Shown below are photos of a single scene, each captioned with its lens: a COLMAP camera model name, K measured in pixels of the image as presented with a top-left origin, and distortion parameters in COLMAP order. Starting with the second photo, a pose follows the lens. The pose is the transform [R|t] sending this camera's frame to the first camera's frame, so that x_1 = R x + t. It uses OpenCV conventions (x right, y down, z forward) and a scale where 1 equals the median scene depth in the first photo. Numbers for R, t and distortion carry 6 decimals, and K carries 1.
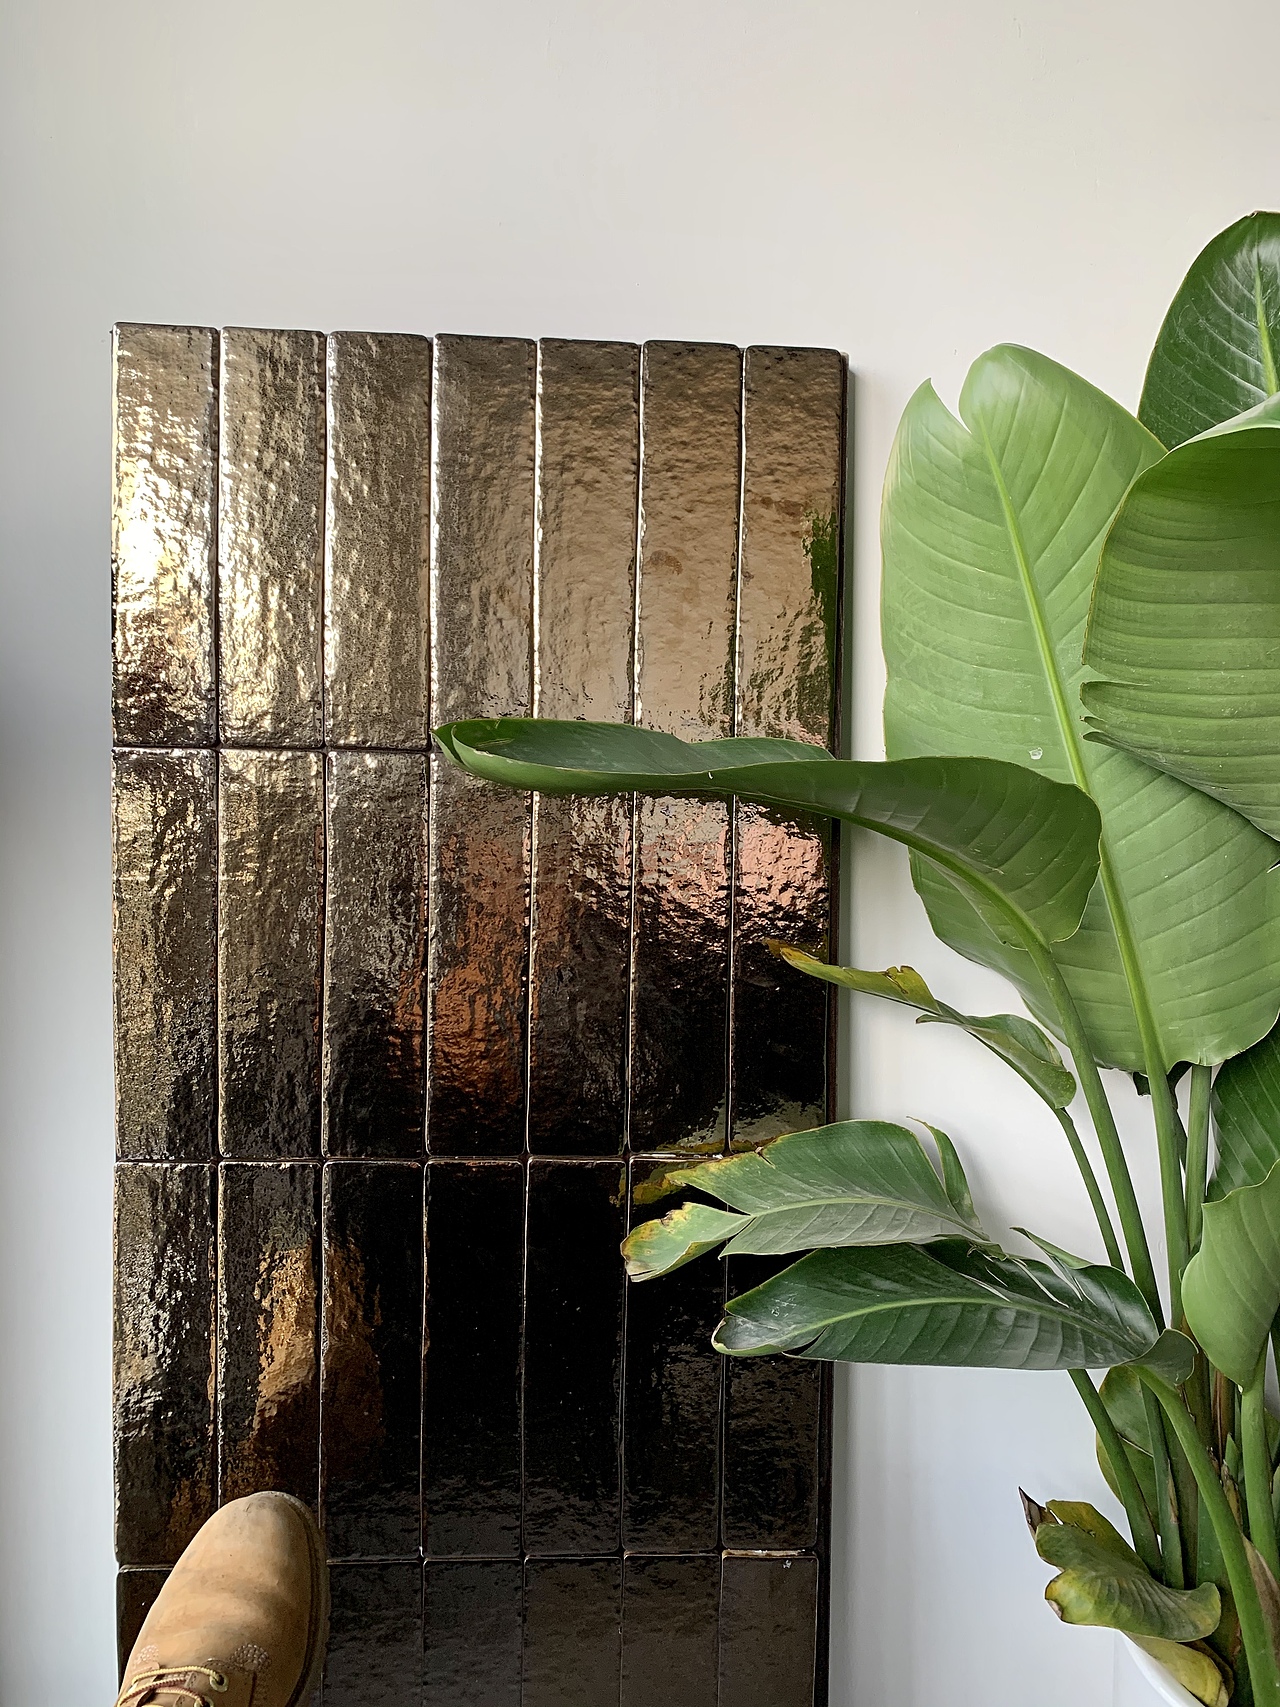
lens RADIAL K [[1351.3, 0, 640.0], [0, 1351.3, 853.5], [0, 0, 1]] dist [0.011799, -0.041651]
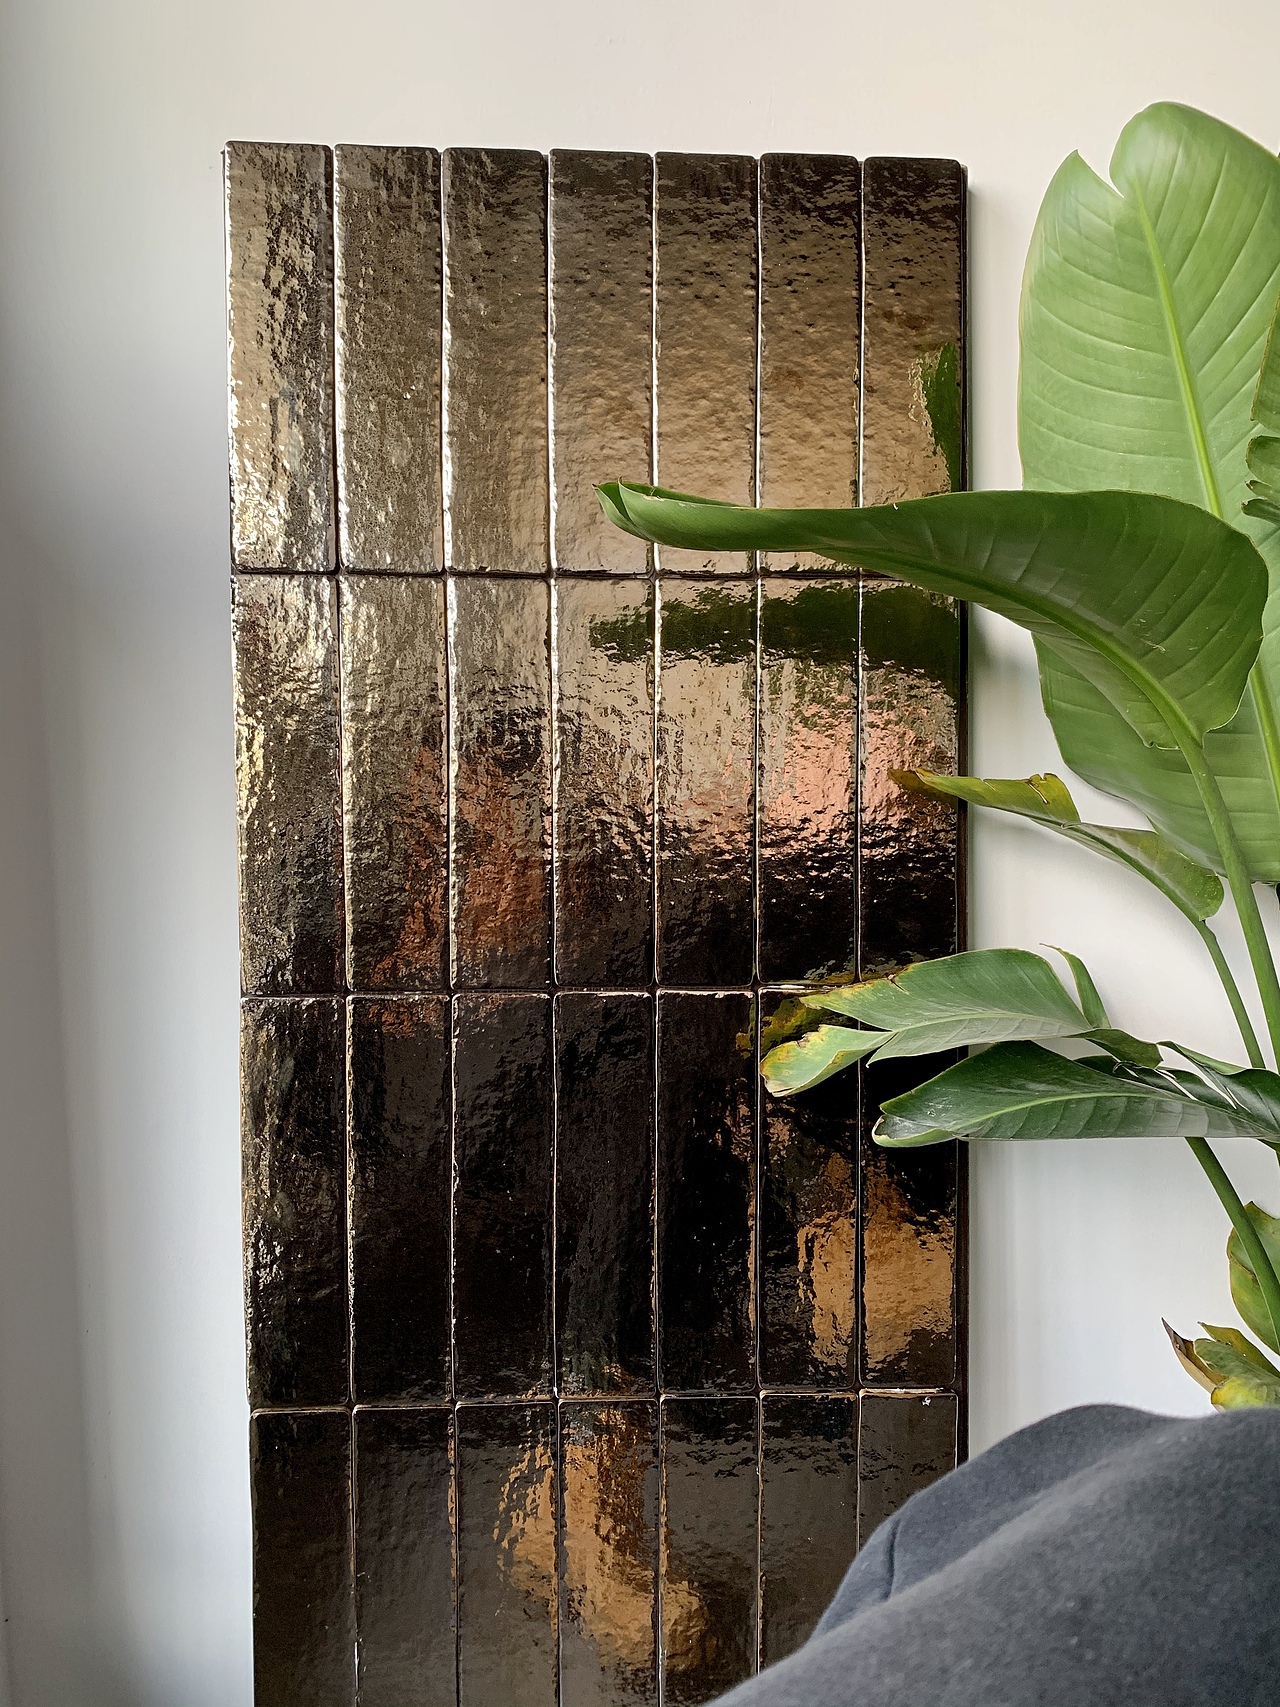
lens RADIAL K [[1351.3, 0, 640.0], [0, 1351.3, 853.5], [0, 0, 1]] dist [0.011799, -0.041651]
pose [[0.999790, -0.019339, -0.006799, -0.089849], [0.019349, 0.999812, 0.001429, 0.129042], [0.006770, -0.001561, 0.999976, 0.016267]]
